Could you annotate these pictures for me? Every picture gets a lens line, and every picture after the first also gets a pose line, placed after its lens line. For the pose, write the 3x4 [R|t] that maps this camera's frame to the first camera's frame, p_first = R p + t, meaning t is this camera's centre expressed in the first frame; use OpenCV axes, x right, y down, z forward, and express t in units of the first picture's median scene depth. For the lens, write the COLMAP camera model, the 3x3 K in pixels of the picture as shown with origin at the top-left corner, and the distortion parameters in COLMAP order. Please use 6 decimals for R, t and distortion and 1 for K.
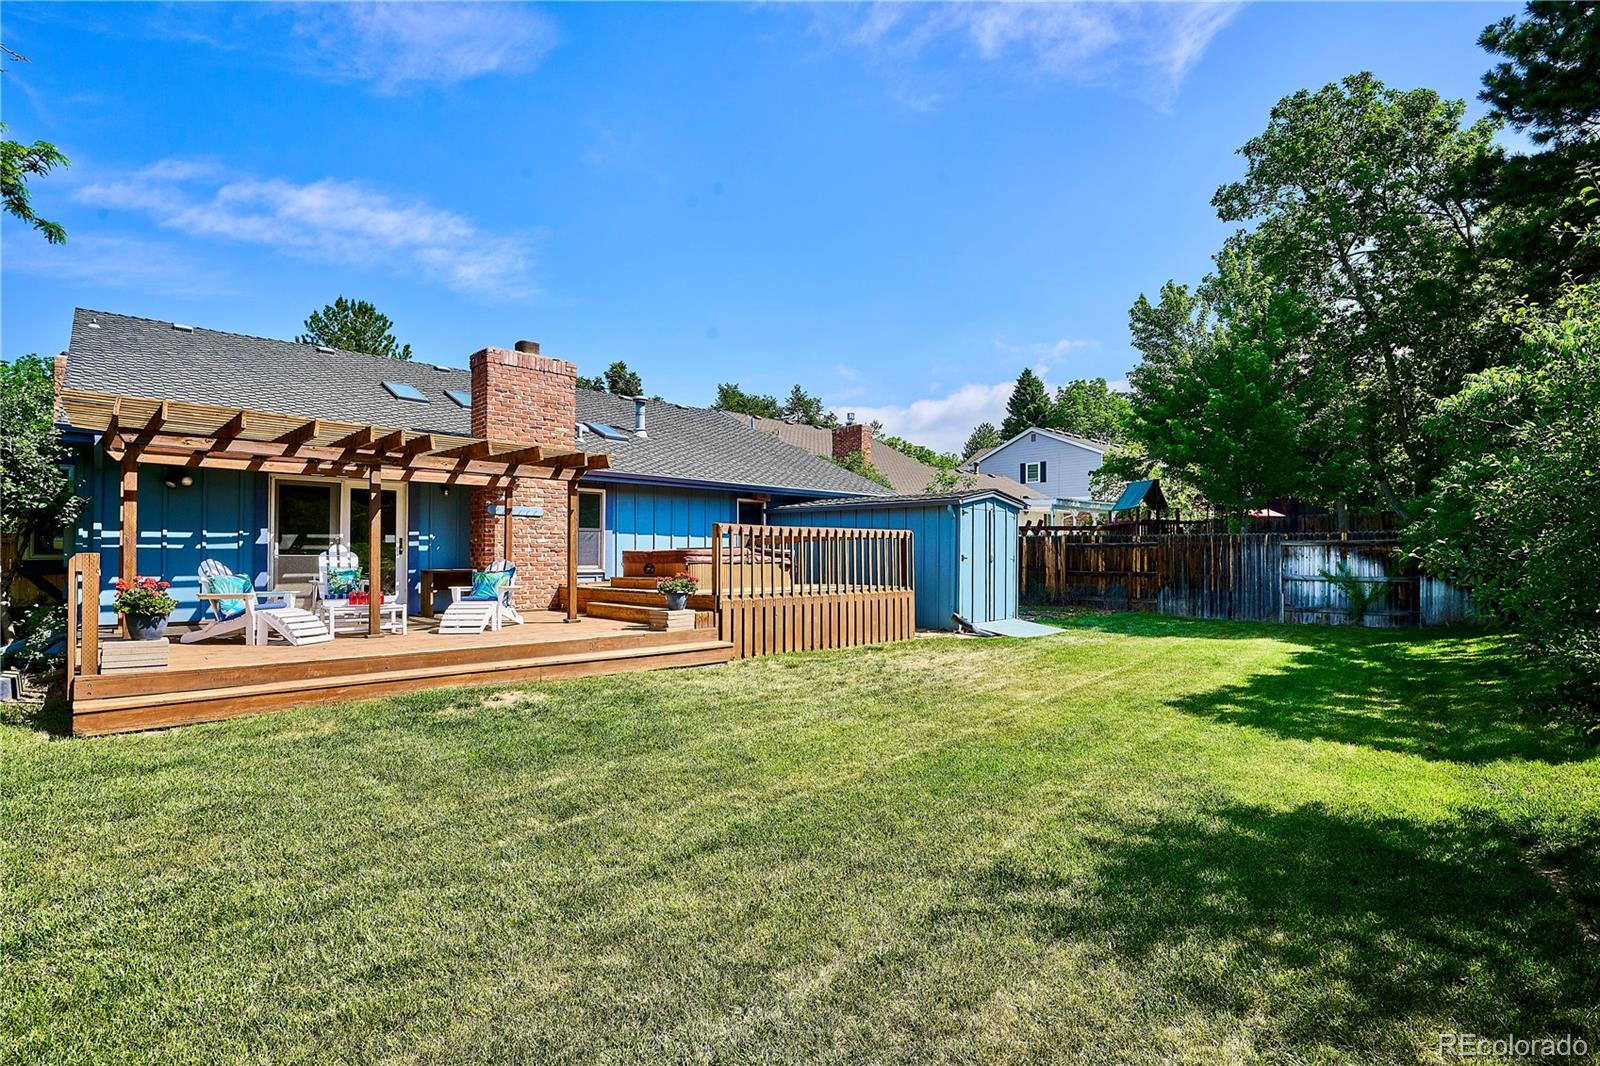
lens RADIAL K [[773.2, 0, 808.5], [0, 773.2, 542.6], [0, 0, 1]] dist [-0.022132, -0.000859]
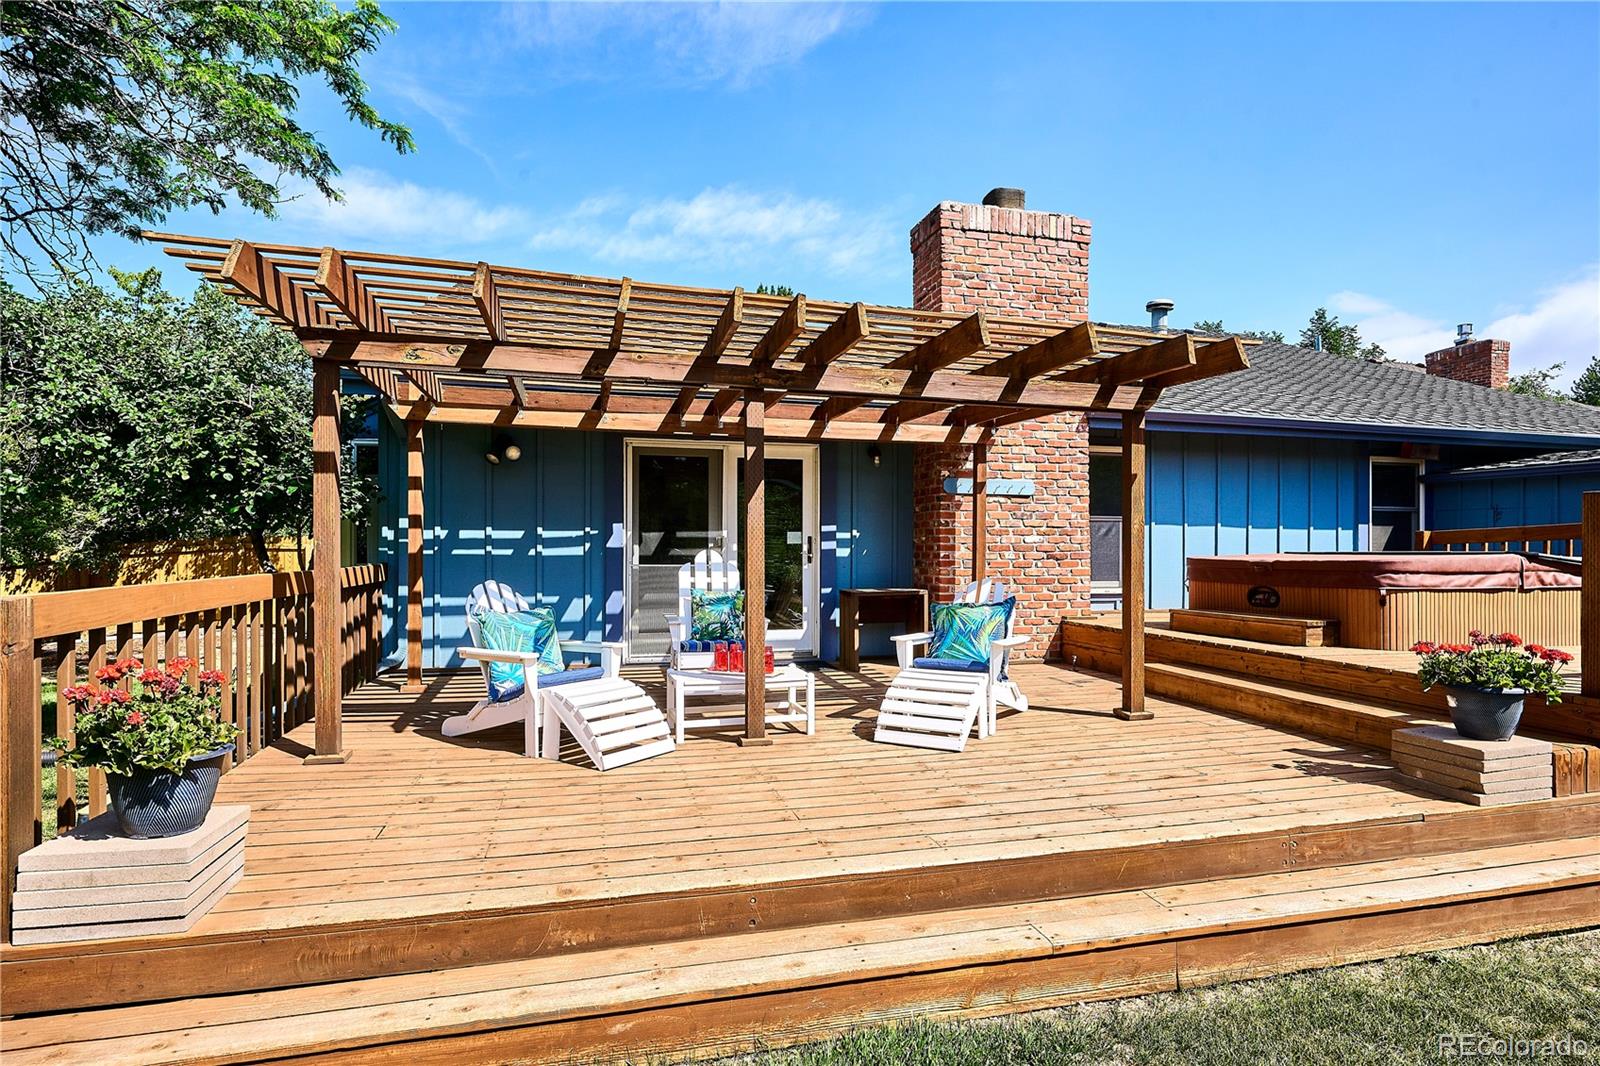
lens RADIAL K [[823.2, 0, 798.3], [0, 823.2, 556.6], [0, 0, 1]] dist [0.004566, 0.000165]
pose [[0.870246, 0.007149, -0.492565, -0.212410], [0.006115, 0.999661, 0.025313, -0.006438], [0.492579, -0.025041, 0.869907, 0.419164]]
